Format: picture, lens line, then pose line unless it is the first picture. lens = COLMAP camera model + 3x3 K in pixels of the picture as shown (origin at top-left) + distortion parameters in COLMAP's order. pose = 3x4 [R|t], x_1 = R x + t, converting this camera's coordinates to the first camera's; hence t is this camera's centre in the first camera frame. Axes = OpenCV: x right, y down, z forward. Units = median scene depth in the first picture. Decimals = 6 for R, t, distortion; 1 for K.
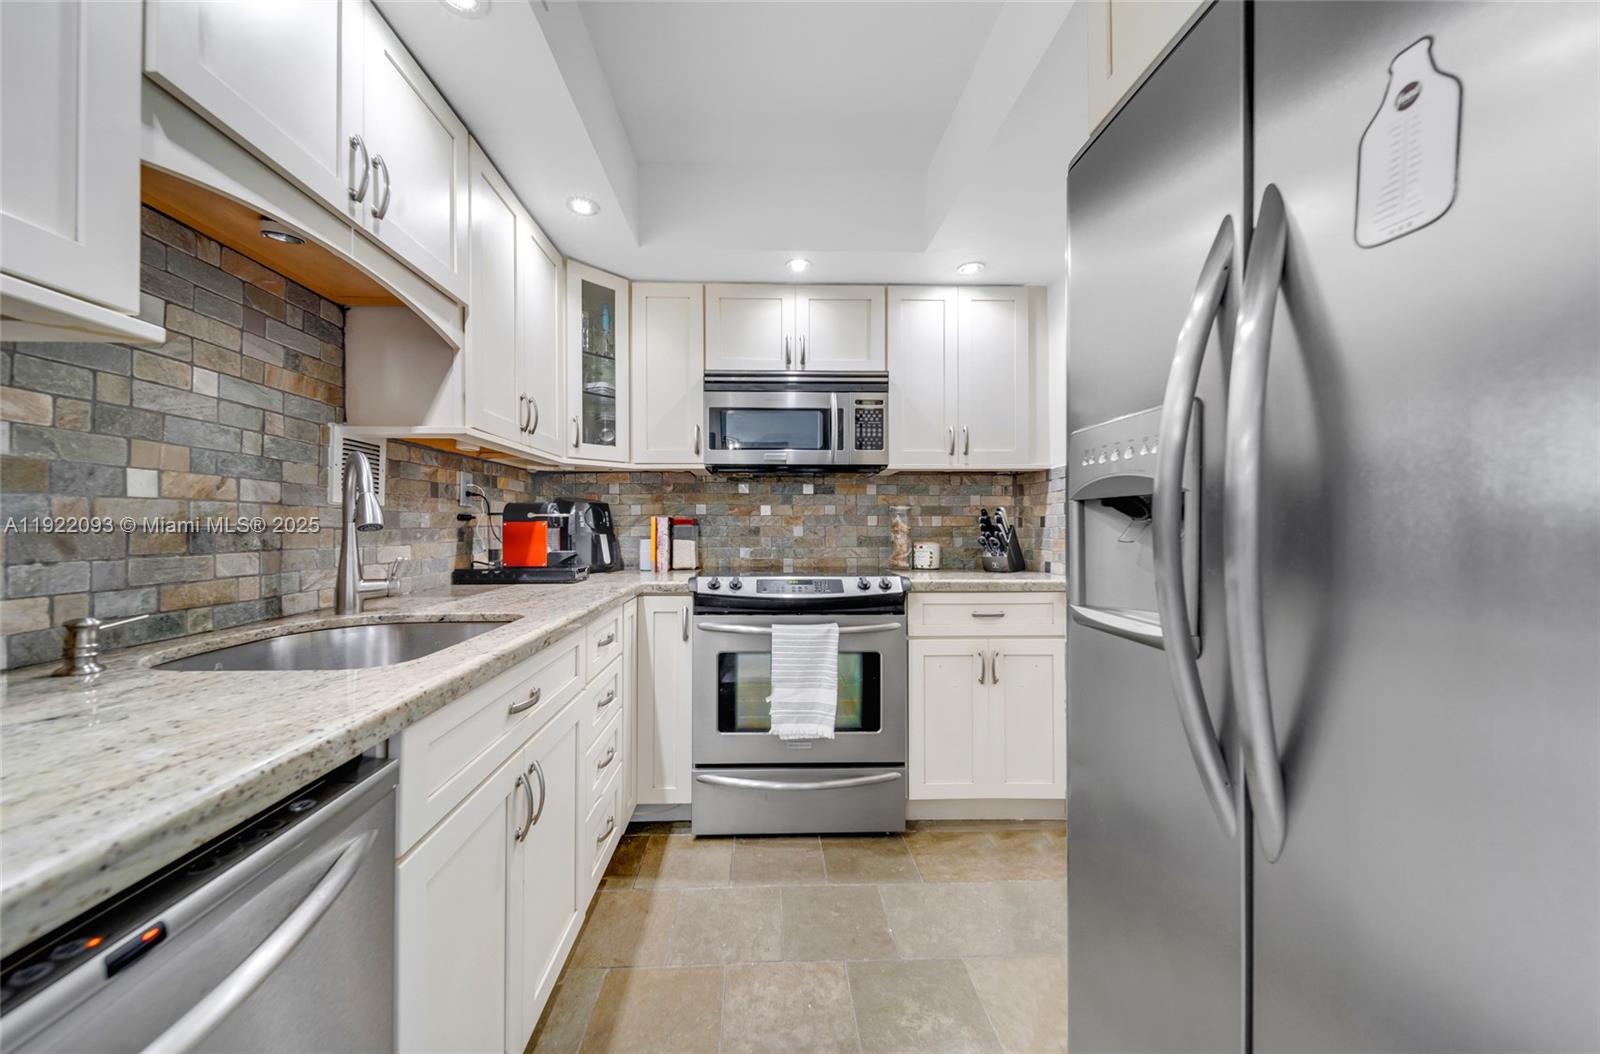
lens RADIAL K [[586.8, 0, 776.6], [0, 586.8, 523.6], [0, 0, 1]] dist [0.002491, -0.000106]
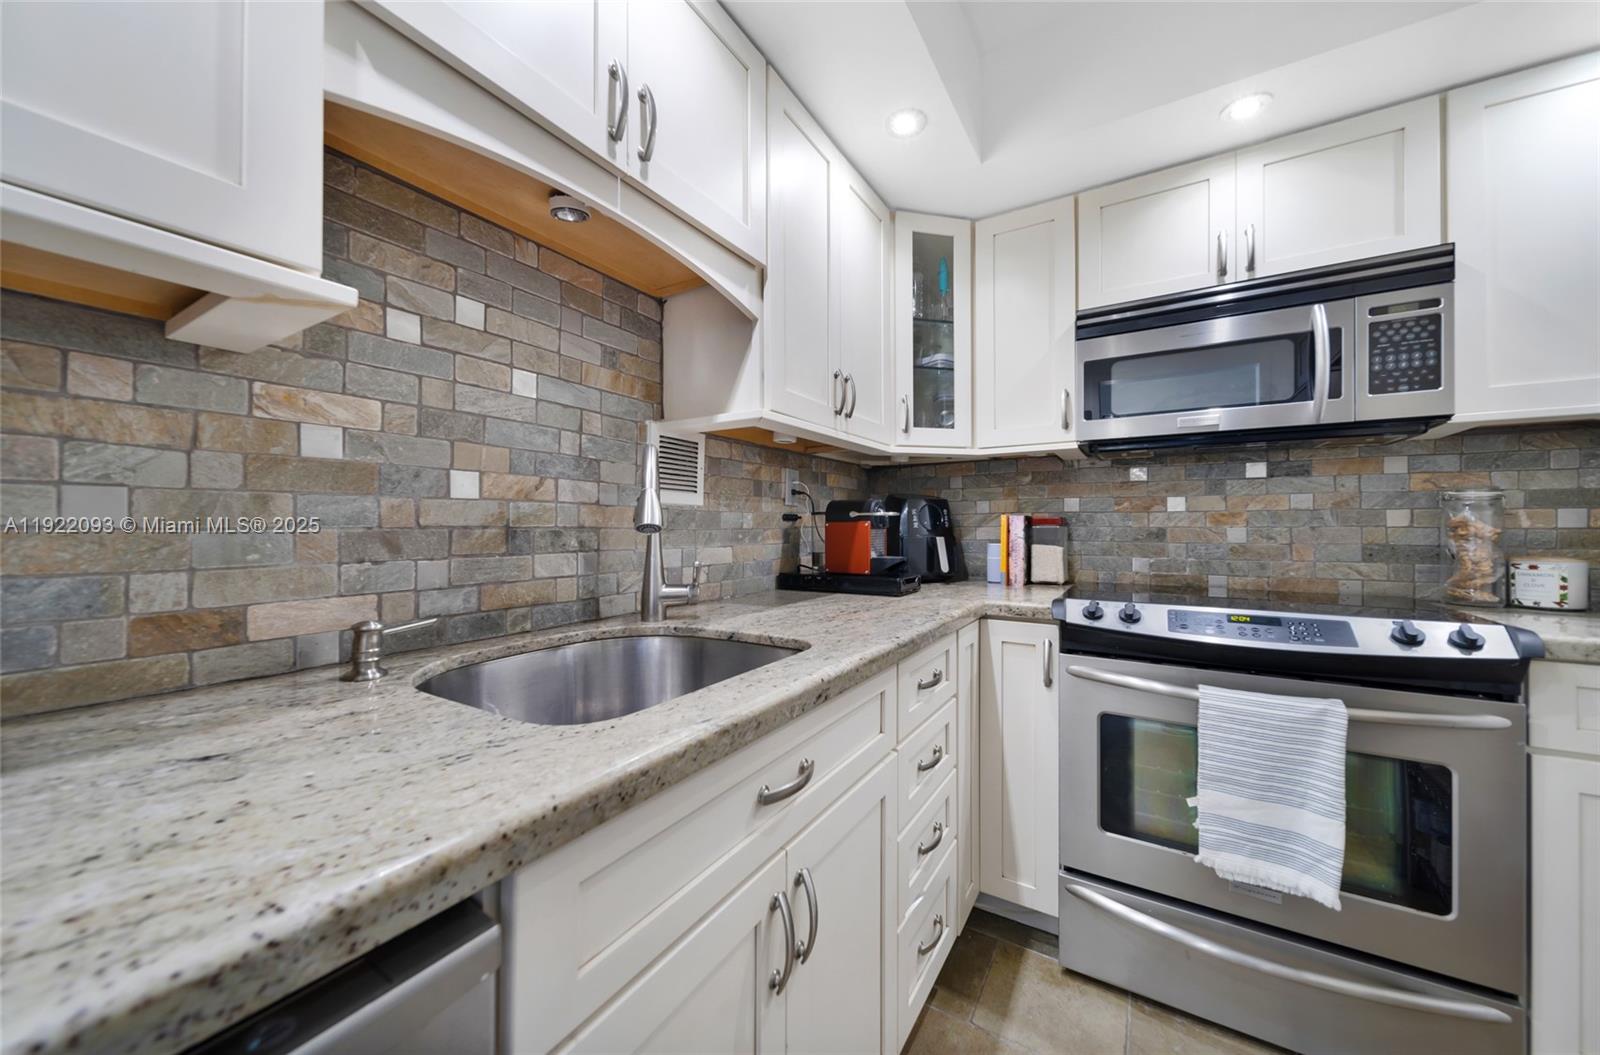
lens RADIAL K [[586.8, 0, 776.6], [0, 586.8, 524.1], [0, 0, 1]] dist [0.002491, -0.000106]
pose [[0.828695, -0.001792, -0.559698, -0.031309], [0.001614, 0.999998, -0.000812, 0.000831], [0.559699, -0.000230, 0.828696, 0.243651]]
